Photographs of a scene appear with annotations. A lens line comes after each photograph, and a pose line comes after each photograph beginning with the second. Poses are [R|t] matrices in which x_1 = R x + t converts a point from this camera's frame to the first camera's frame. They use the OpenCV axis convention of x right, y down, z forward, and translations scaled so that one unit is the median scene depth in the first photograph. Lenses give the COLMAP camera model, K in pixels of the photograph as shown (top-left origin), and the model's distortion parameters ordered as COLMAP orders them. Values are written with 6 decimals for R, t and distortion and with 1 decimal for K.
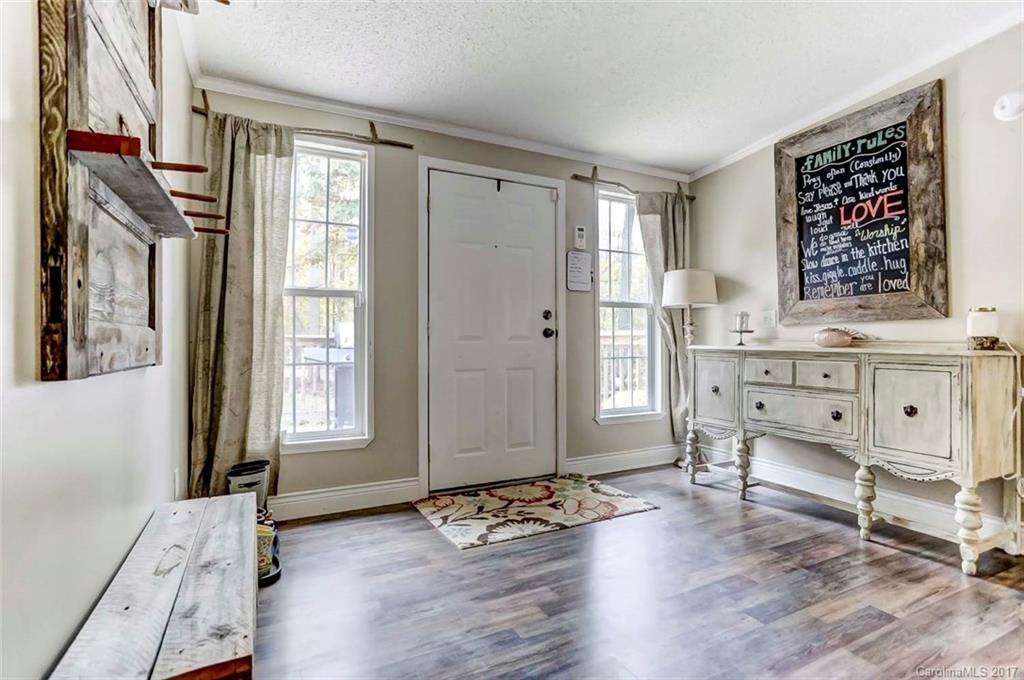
lens RADIAL K [[499.3, 0, 513.2], [0, 499.3, 336.2], [0, 0, 1]] dist [-0.017007, 0.009815]
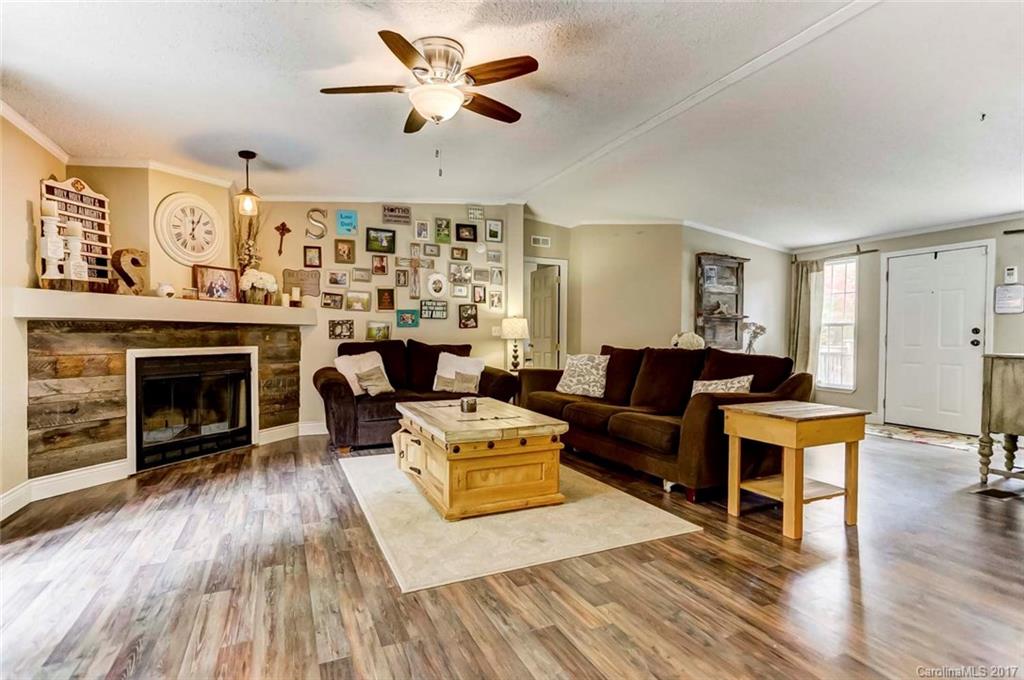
lens RADIAL K [[499.3, 0, 511.5], [0, 499.3, 342.1], [0, 0, 1]] dist [-0.017007, 0.009815]
pose [[-0.019480, 0.010902, -0.999751, 1.875021], [-0.001738, 0.999939, 0.010938, -0.026070], [0.999809, 0.001950, -0.019460, -0.457640]]
